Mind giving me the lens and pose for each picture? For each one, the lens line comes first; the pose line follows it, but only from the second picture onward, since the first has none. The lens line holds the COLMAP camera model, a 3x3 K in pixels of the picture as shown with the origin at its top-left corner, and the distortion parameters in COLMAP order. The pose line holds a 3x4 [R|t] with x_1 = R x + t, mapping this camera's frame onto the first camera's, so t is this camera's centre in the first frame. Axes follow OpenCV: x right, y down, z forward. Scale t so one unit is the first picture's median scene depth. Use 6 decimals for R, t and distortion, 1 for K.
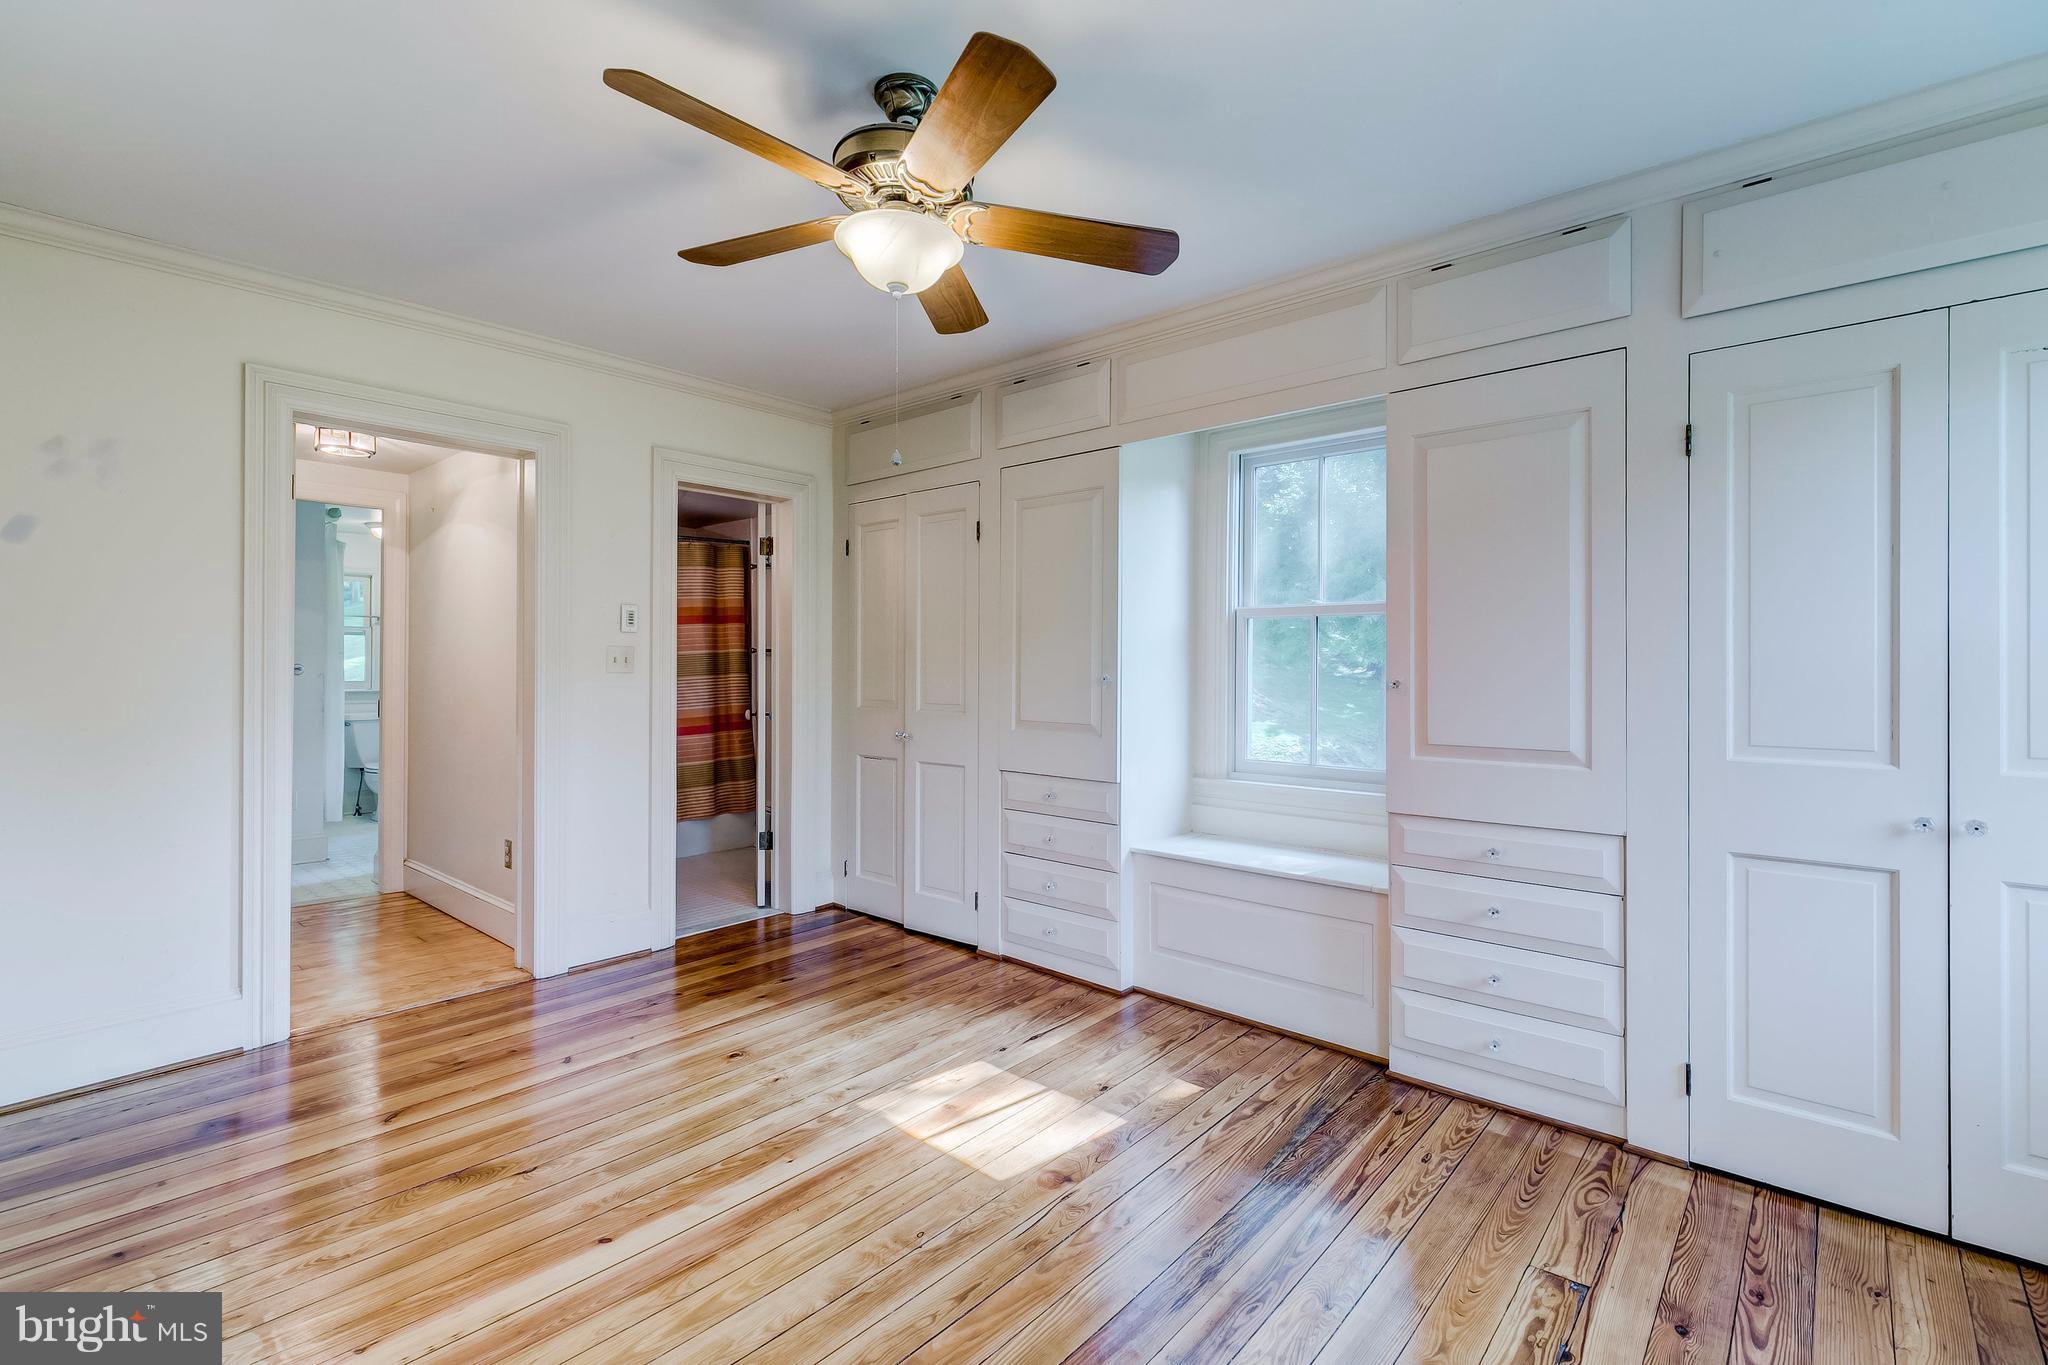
lens RADIAL K [[919.0, 0, 1031.9], [0, 919.0, 672.0], [0, 0, 1]] dist [0.001219, -0.000237]
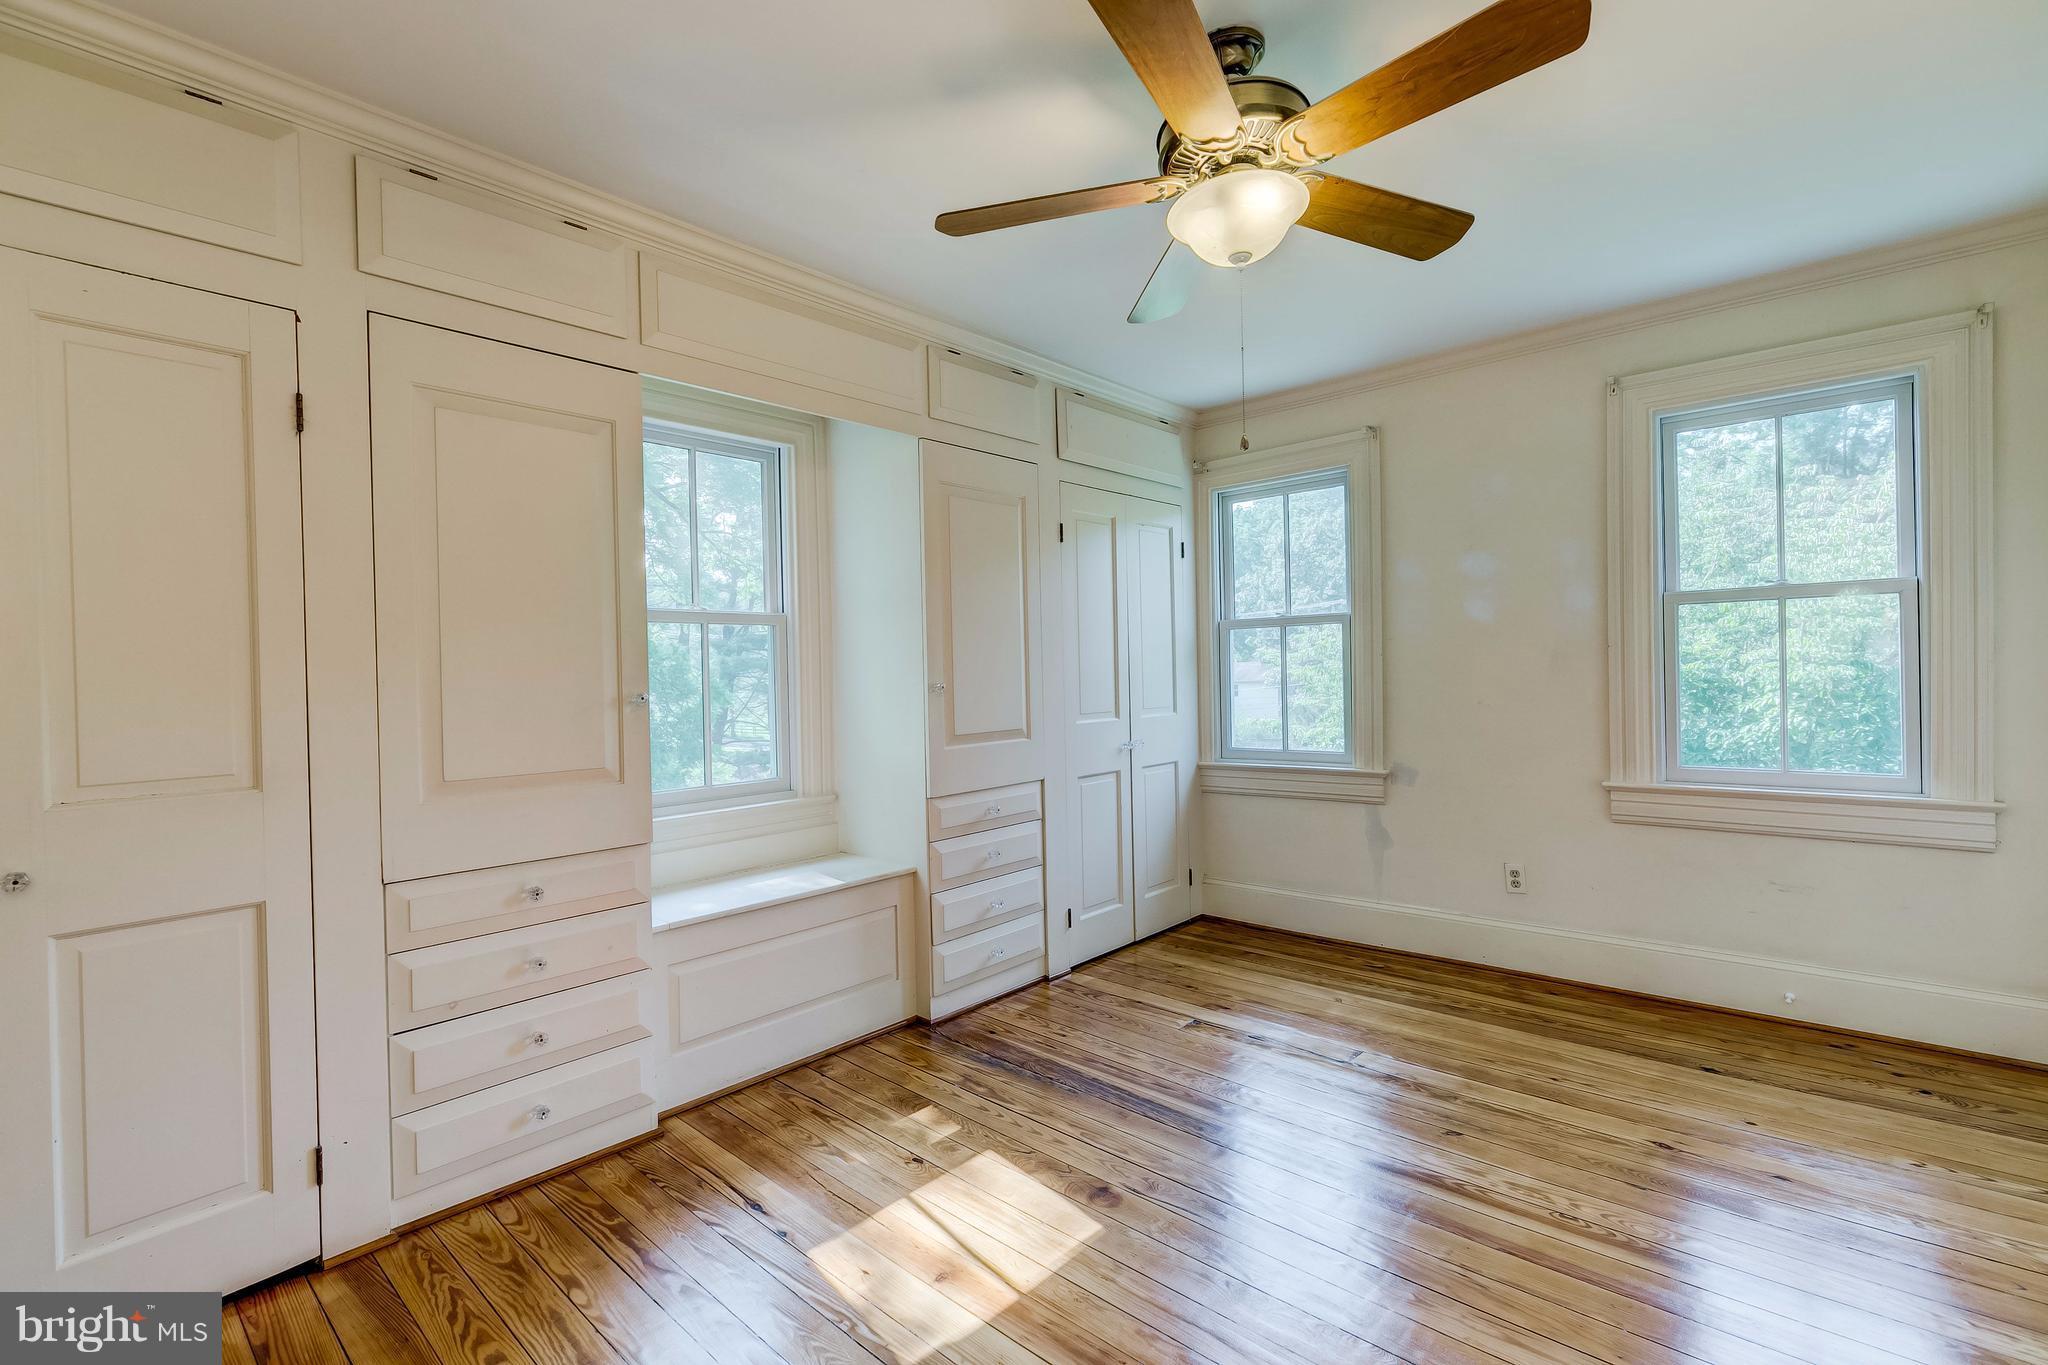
lens RADIAL K [[919.0, 0, 1031.9], [0, 919.0, 672.0], [0, 0, 1]] dist [0.001219, -0.000237]
pose [[0.011379, -0.010002, 0.999885, -0.797315], [0.025523, 0.999627, 0.009709, -0.015504], [-0.999609, 0.025409, 0.011630, 0.880925]]
